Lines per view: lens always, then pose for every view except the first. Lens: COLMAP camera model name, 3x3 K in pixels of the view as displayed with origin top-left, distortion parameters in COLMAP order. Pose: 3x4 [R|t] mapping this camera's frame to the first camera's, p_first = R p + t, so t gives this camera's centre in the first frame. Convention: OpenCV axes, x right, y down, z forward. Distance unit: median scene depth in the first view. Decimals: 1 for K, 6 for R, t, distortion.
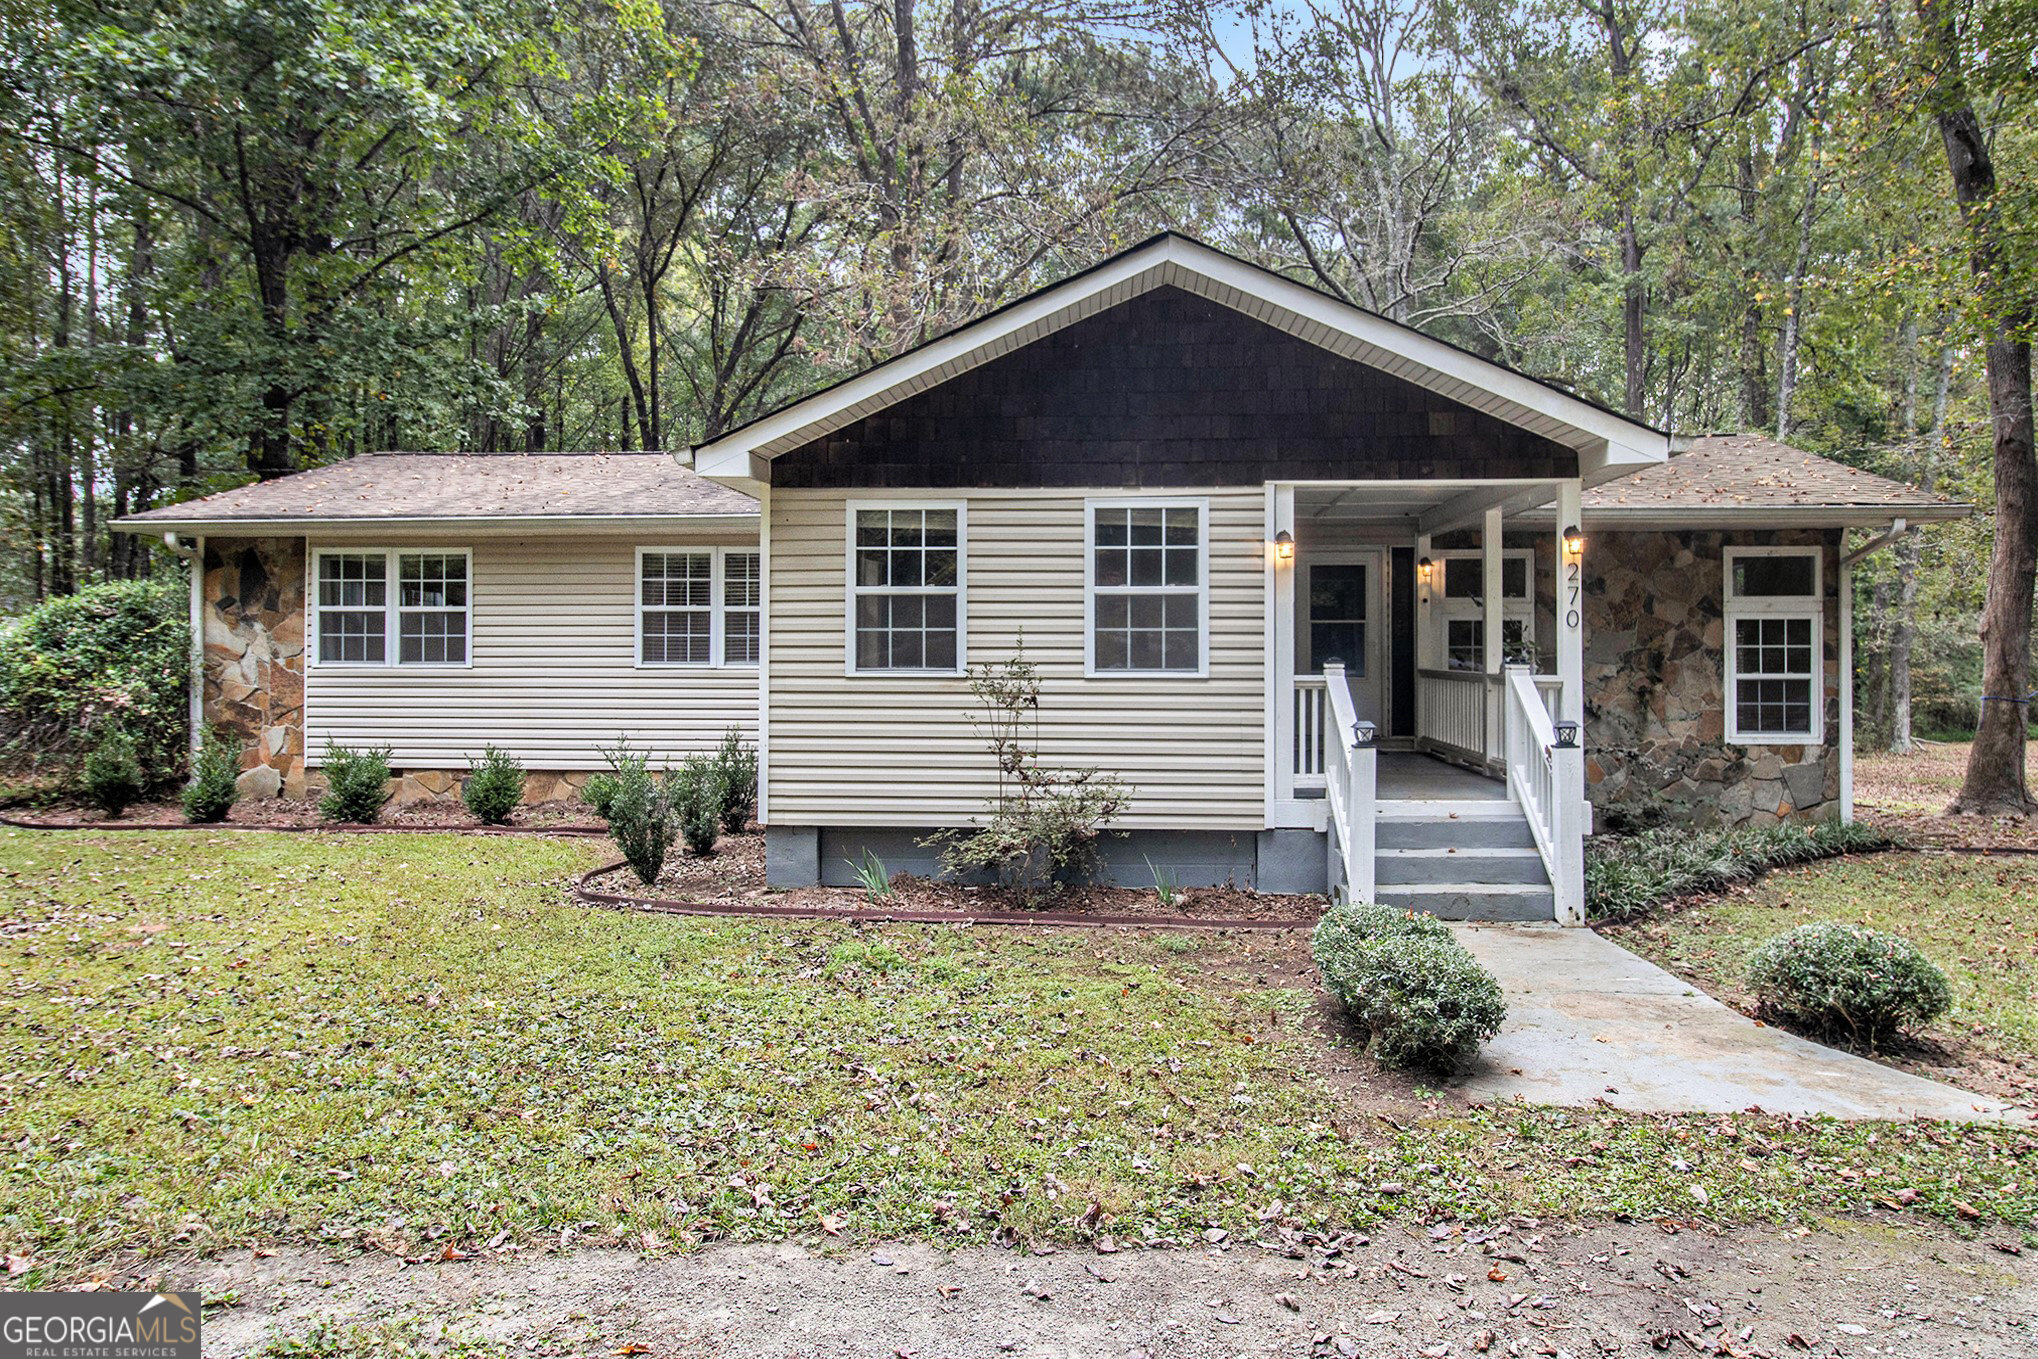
lens RADIAL K [[1328.9, 0, 1019.1], [0, 1328.9, 683.7], [0, 0, 1]] dist [0.023212, -0.001085]
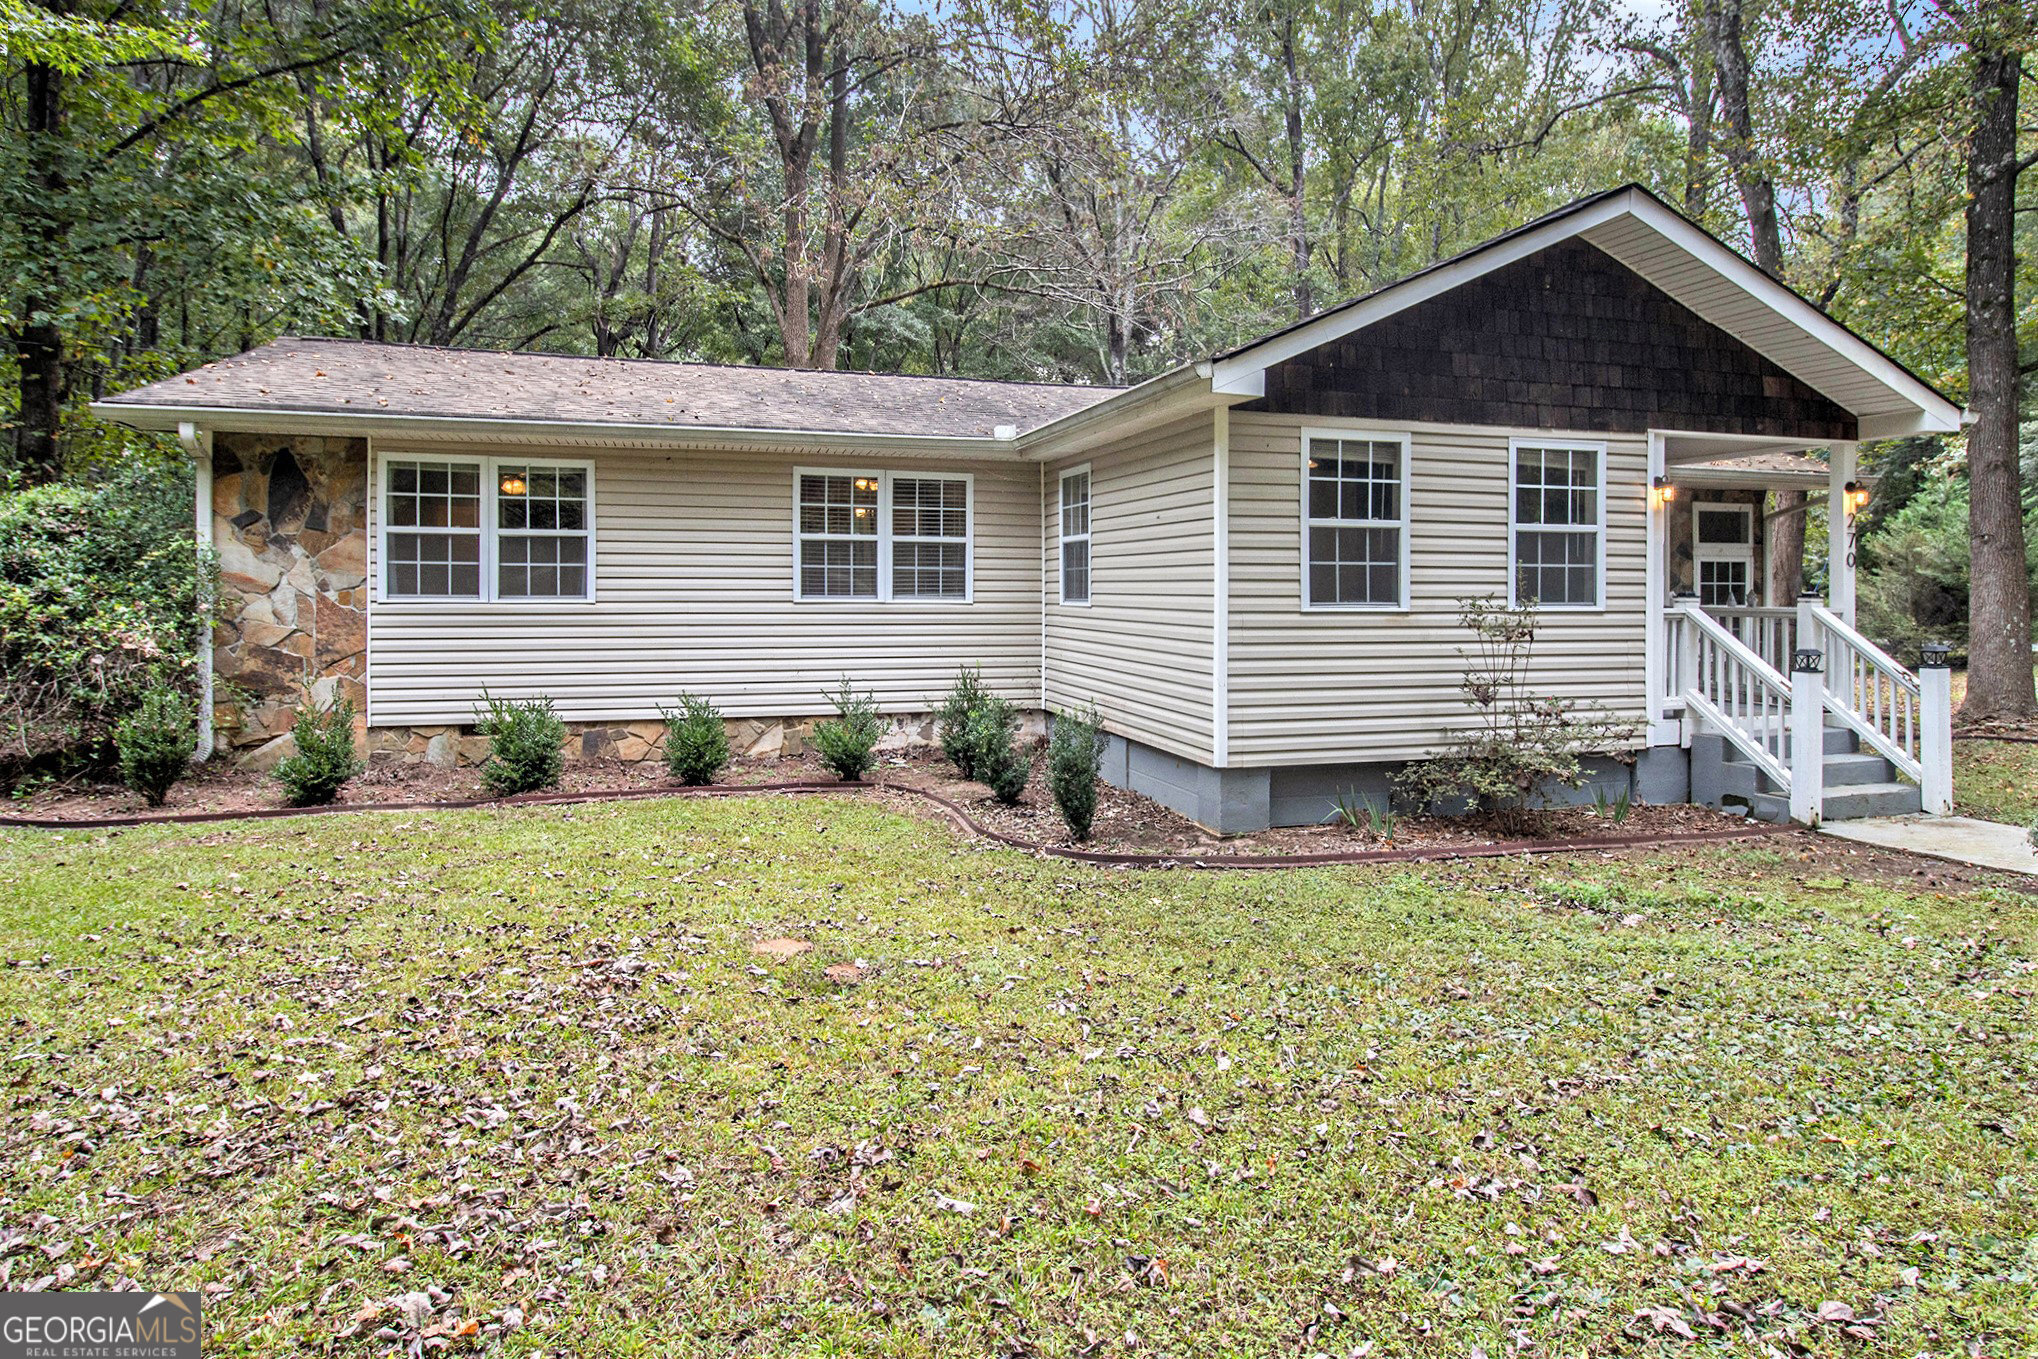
lens RADIAL K [[1227.1, 0, 1018.1], [0, 1227.1, 675.4], [0, 0, 1]] dist [0.009867, -0.003321]
pose [[0.924301, -0.024584, 0.380871, -0.489464], [0.006049, 0.998742, 0.049785, -0.003367], [-0.381616, -0.043712, 0.923287, 0.186158]]
